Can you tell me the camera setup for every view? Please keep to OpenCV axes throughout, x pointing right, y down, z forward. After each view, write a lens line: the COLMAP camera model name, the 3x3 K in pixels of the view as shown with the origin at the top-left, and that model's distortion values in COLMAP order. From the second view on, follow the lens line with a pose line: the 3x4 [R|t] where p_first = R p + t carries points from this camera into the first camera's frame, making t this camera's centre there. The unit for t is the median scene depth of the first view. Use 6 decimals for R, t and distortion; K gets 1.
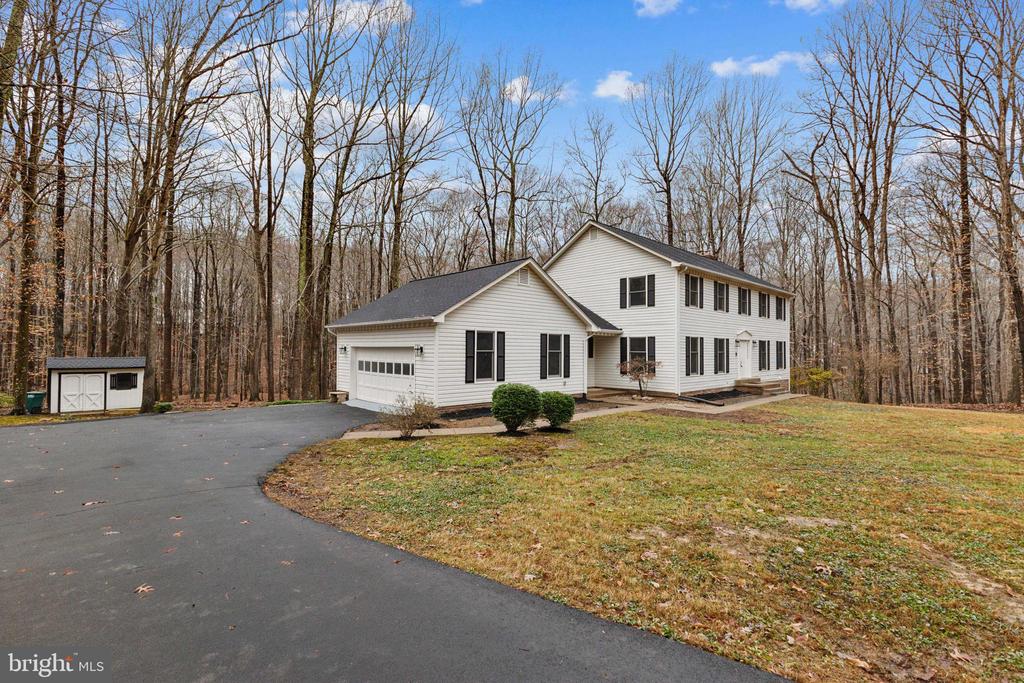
lens RADIAL K [[445.3, 0, 513.3], [0, 445.3, 342.9], [0, 0, 1]] dist [0.013579, -0.000022]
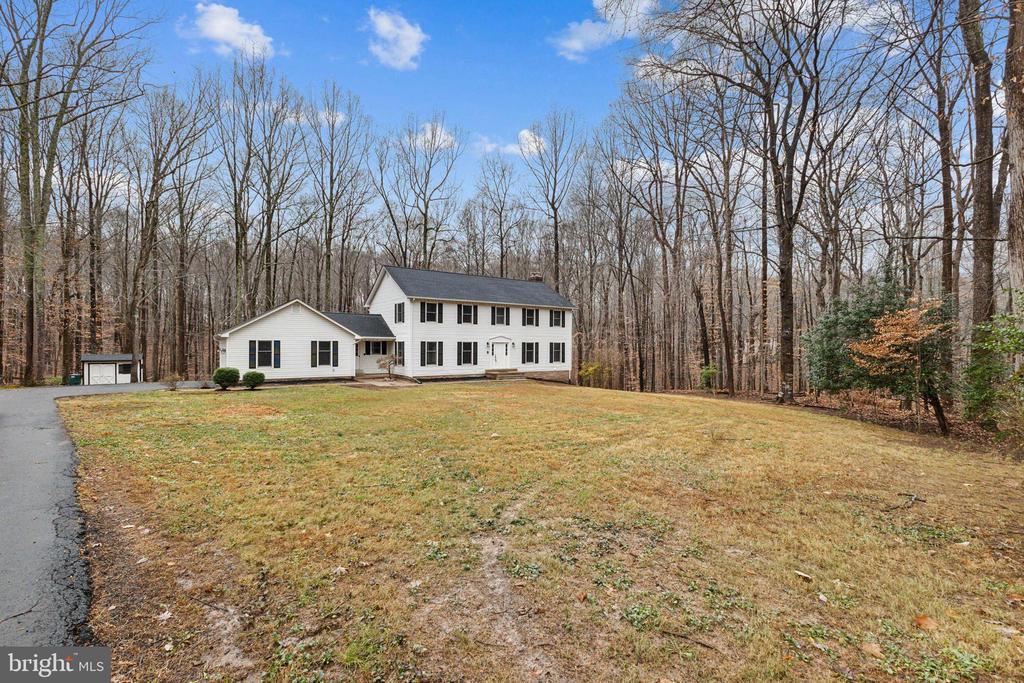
lens RADIAL K [[445.3, 0, 510.5], [0, 445.3, 343.0], [0, 0, 1]] dist [0.013579, -0.000022]
pose [[0.992925, -0.001310, -0.118738, 0.833395], [0.002574, 0.999942, 0.010491, -0.023965], [0.118717, -0.010723, 0.992870, -0.522874]]
